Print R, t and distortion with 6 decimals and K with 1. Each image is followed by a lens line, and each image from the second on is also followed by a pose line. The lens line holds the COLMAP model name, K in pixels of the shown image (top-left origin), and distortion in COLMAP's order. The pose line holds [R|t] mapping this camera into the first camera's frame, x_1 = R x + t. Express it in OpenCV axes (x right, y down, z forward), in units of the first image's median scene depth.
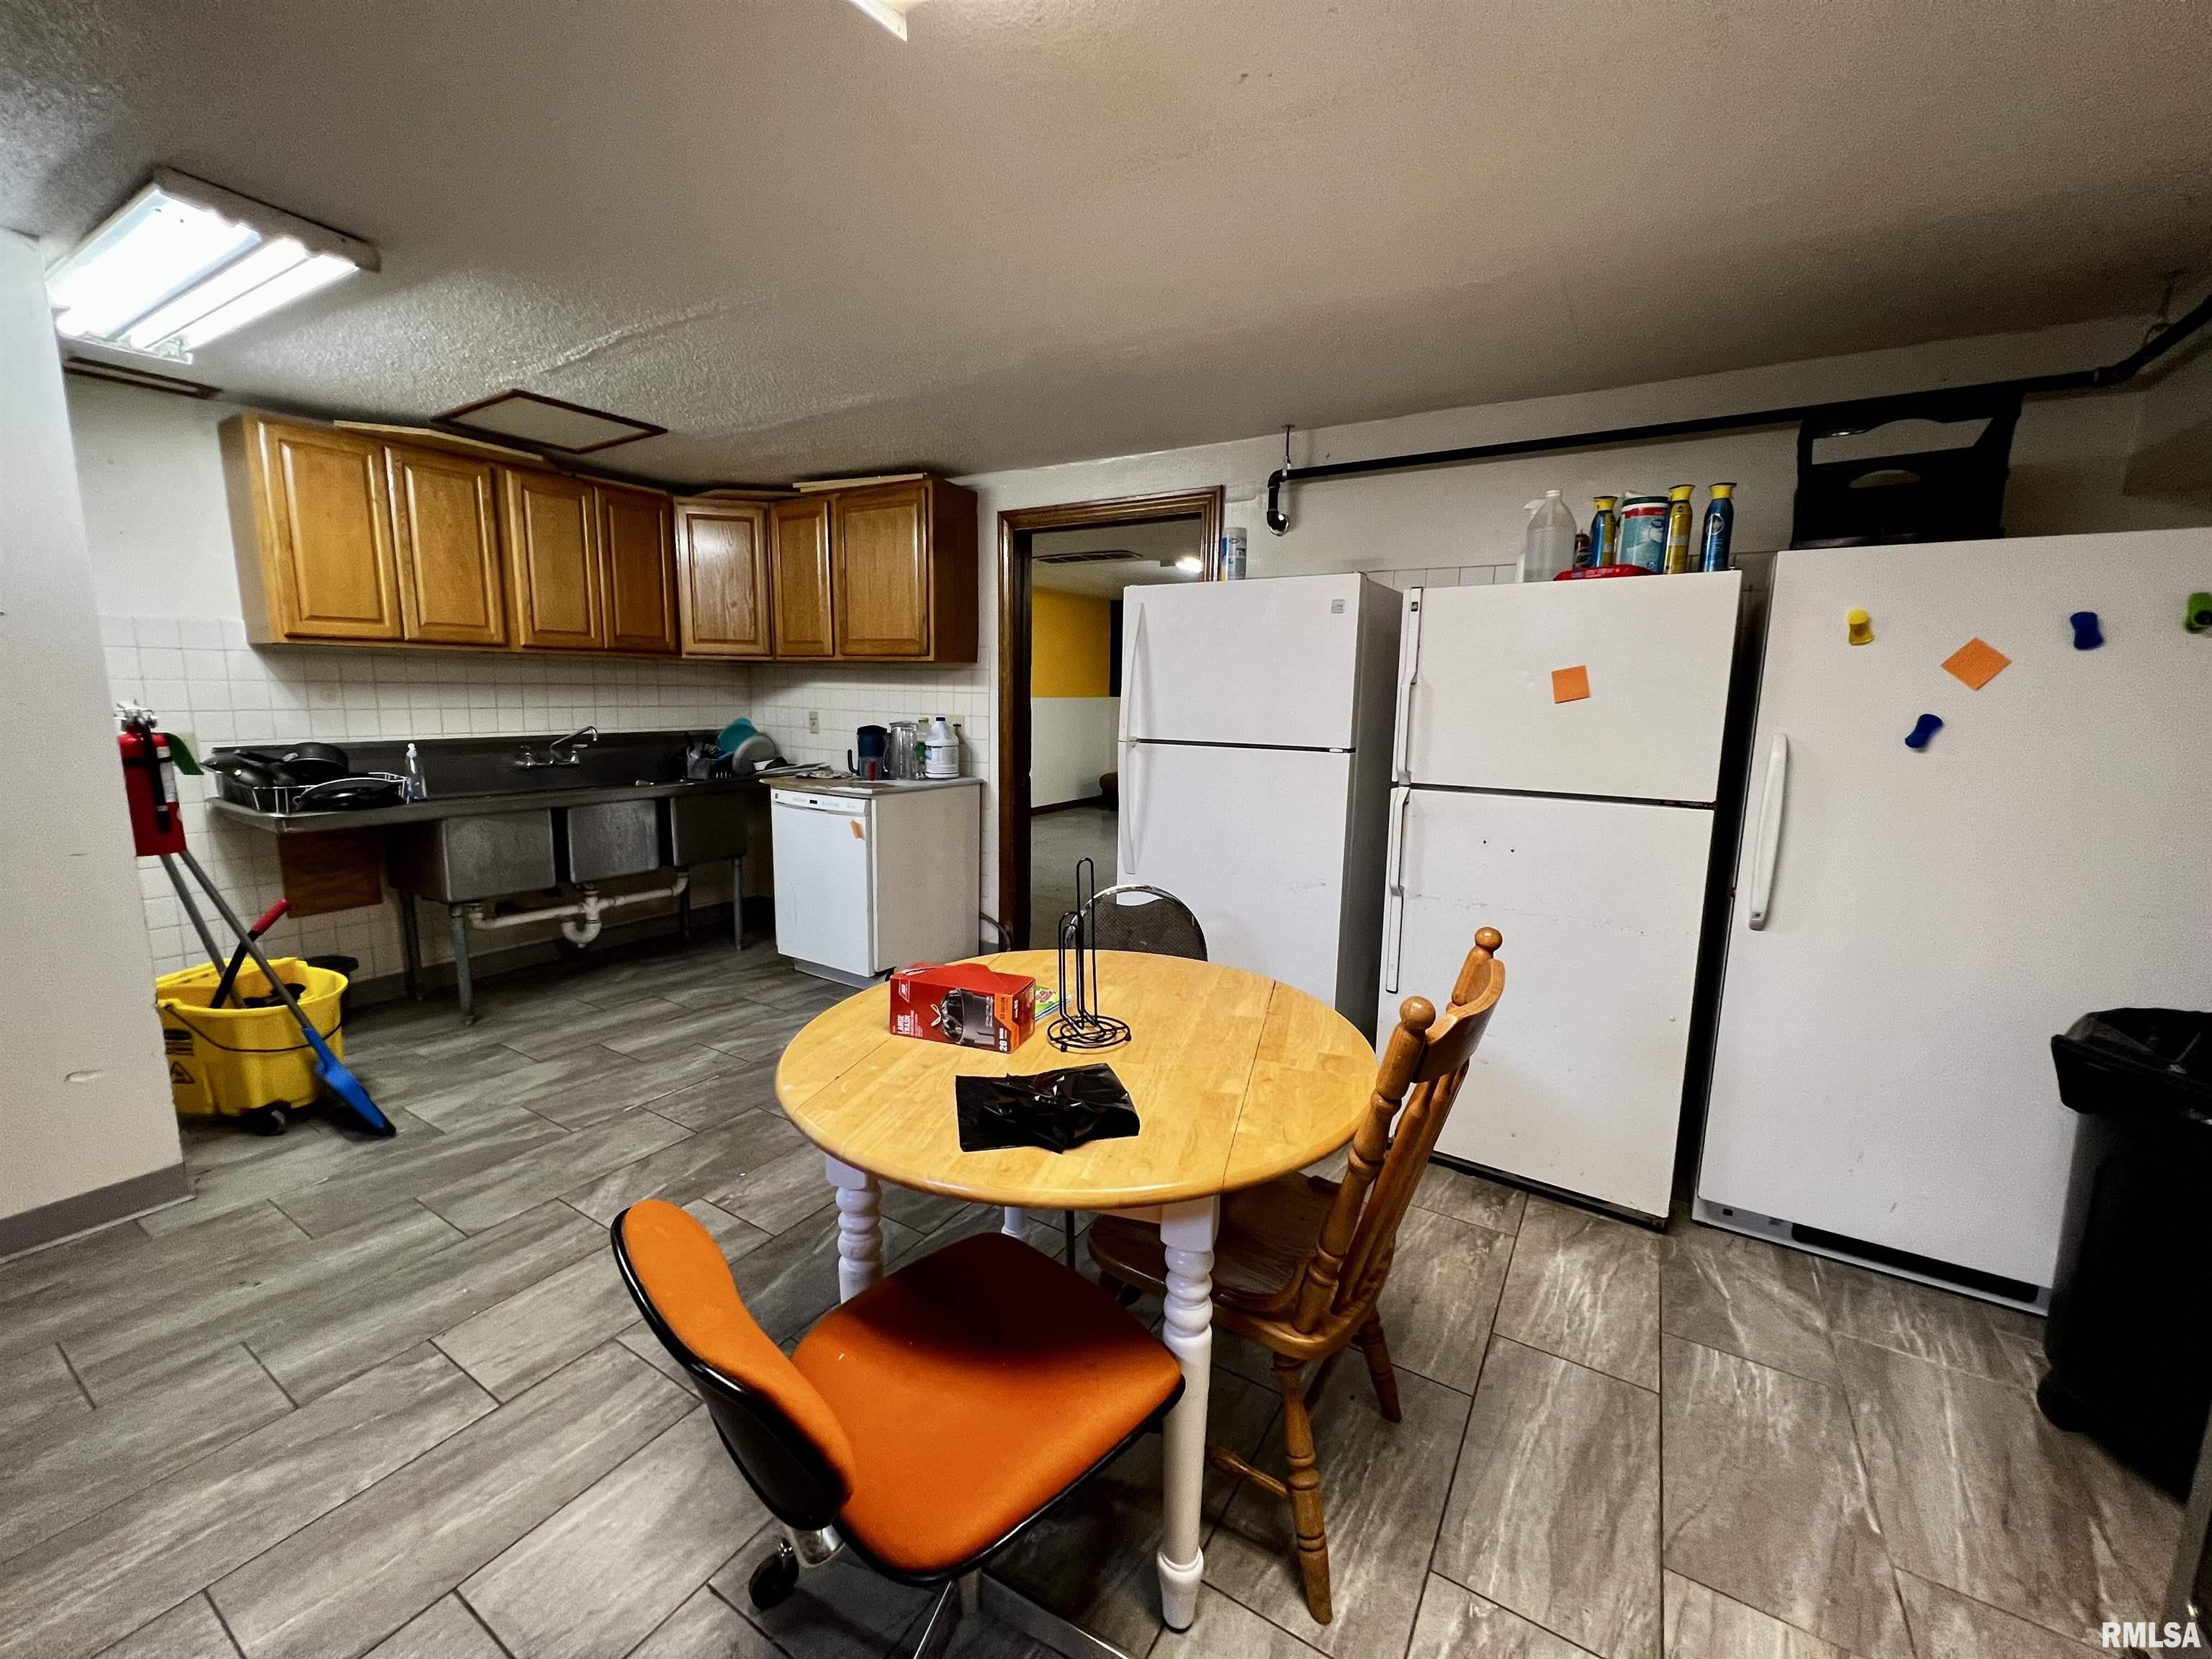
lens RADIAL K [[881.2, 0, 1106.0], [0, 881.2, 829.5], [0, 0, 1]] dist [-0.002985, 0.000000]
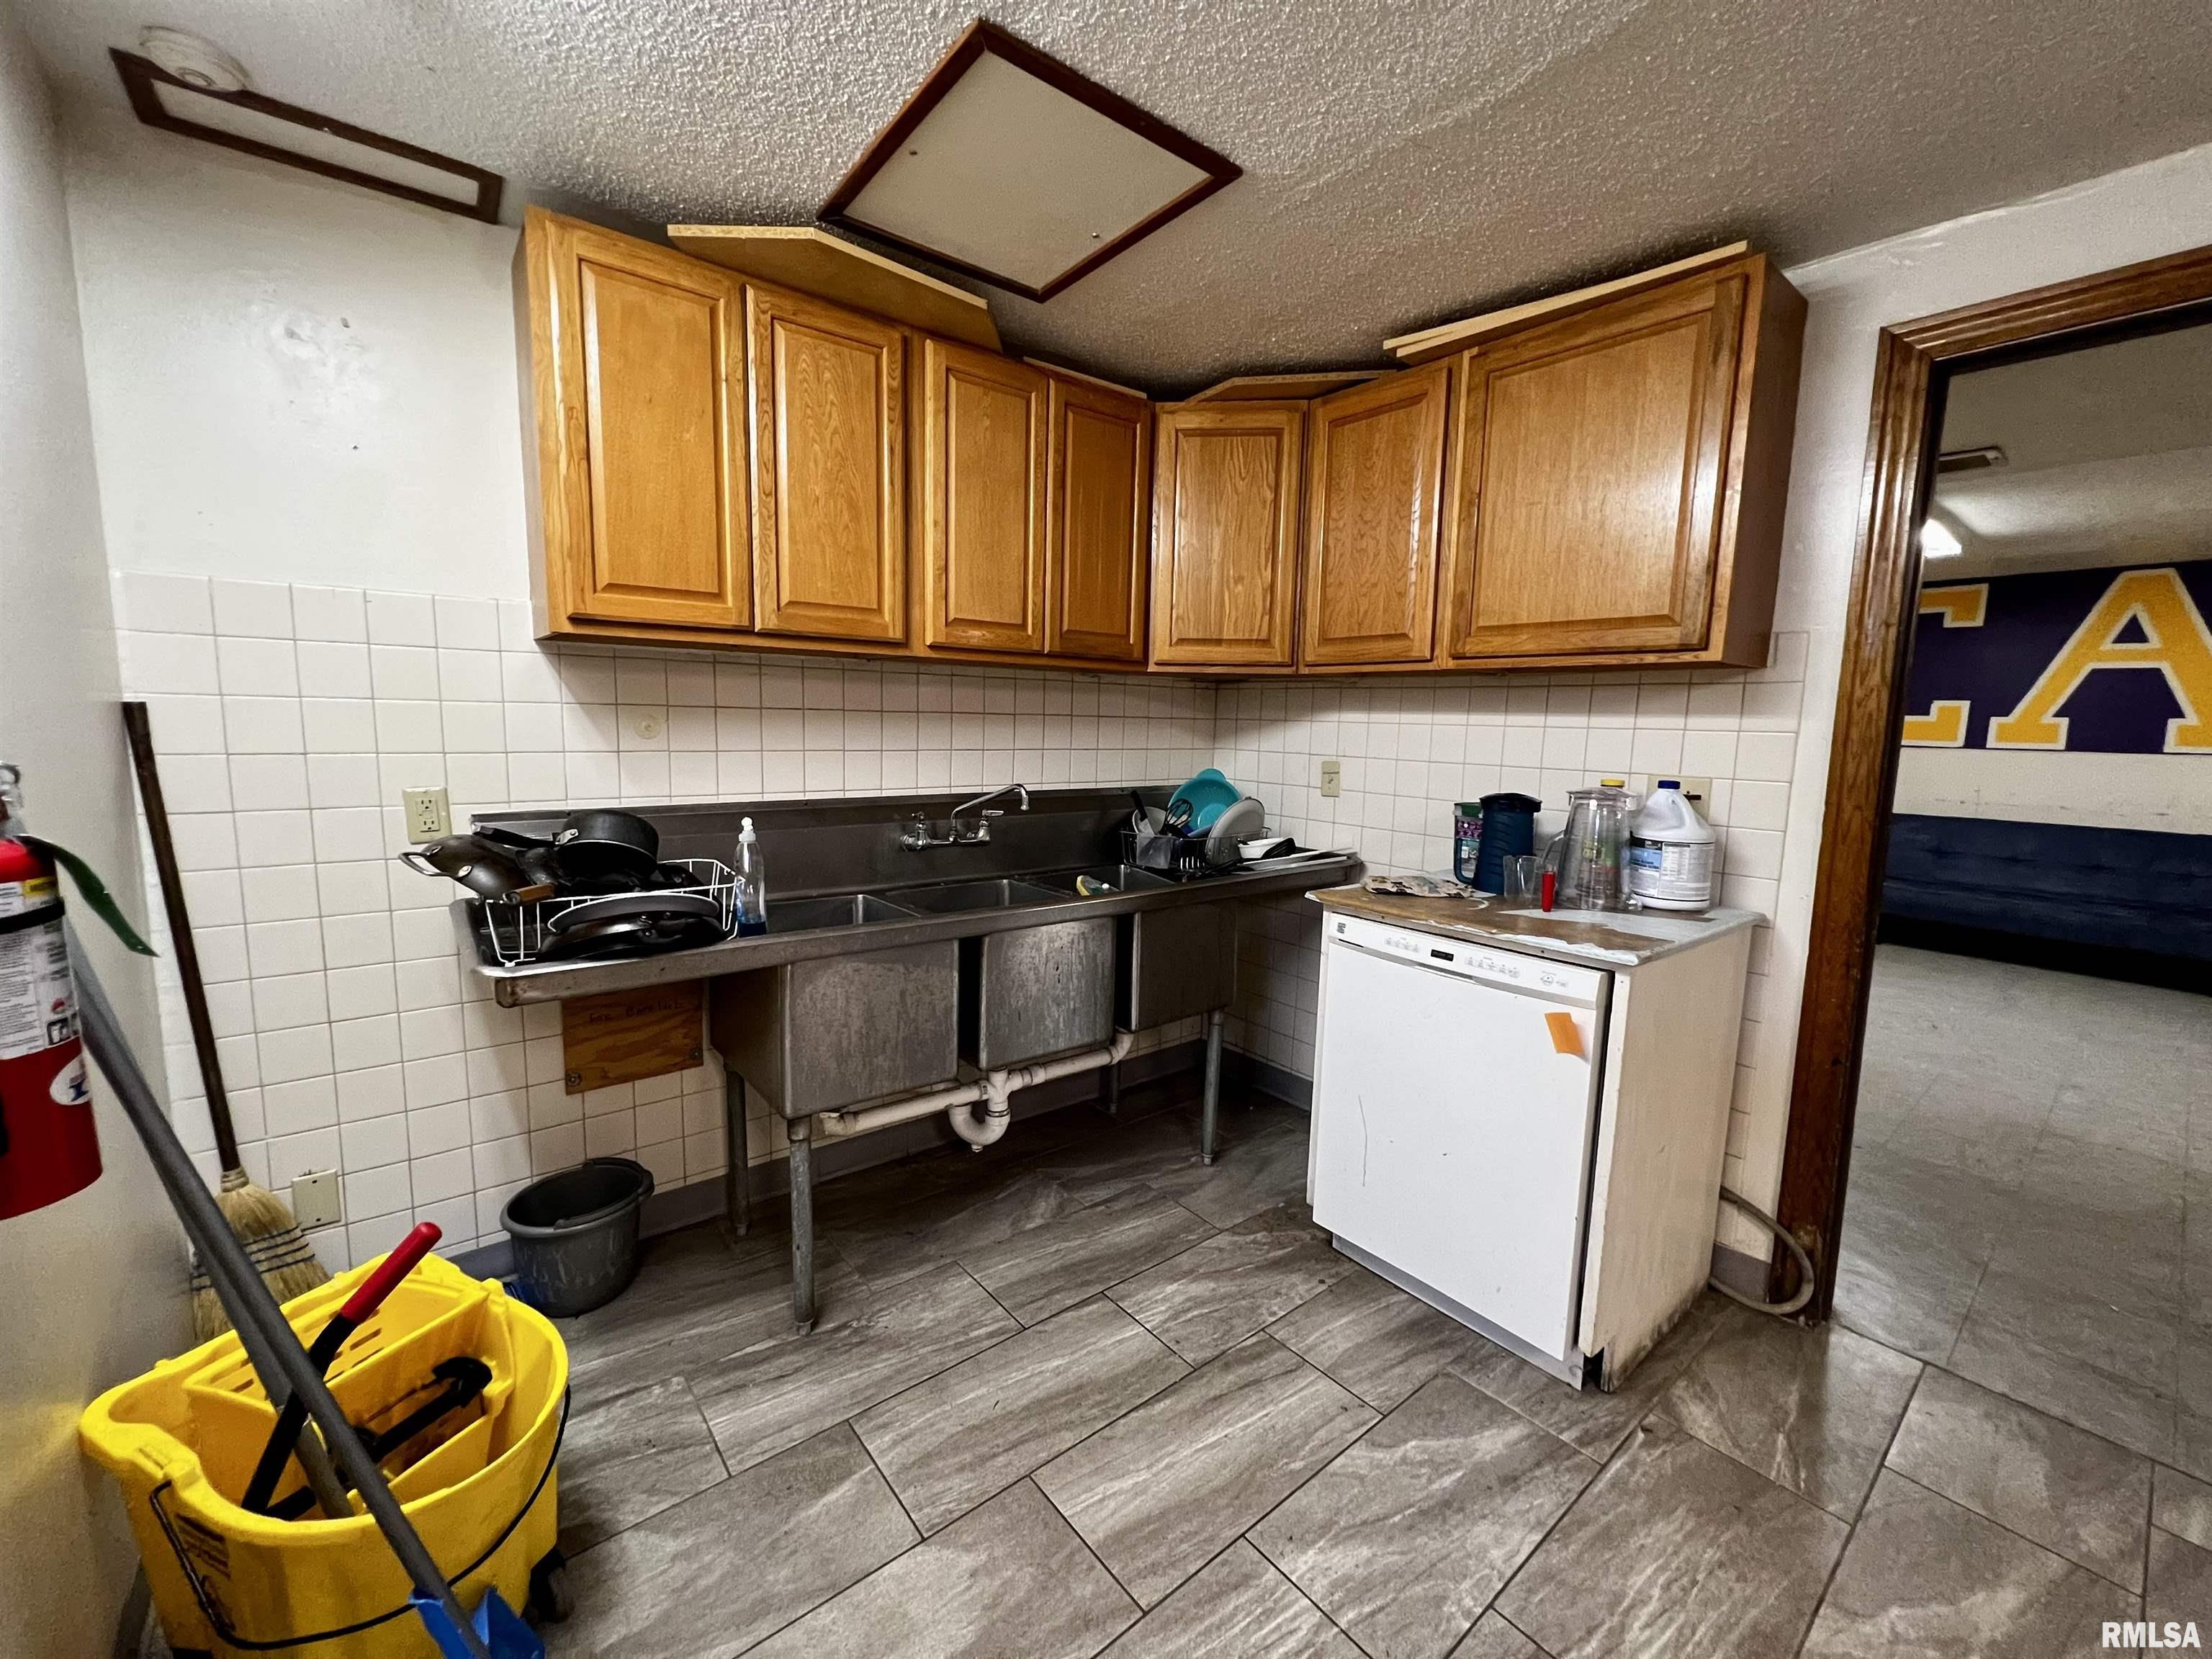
lens RADIAL K [[881.2, 0, 1106.0], [0, 881.2, 829.5], [0, 0, 1]] dist [-0.002985, 0.000000]
pose [[0.945332, 0.041897, -0.323406, -0.347840], [-0.056021, 0.997834, -0.034485, -0.071794], [0.321260, 0.050717, 0.945632, 0.477774]]
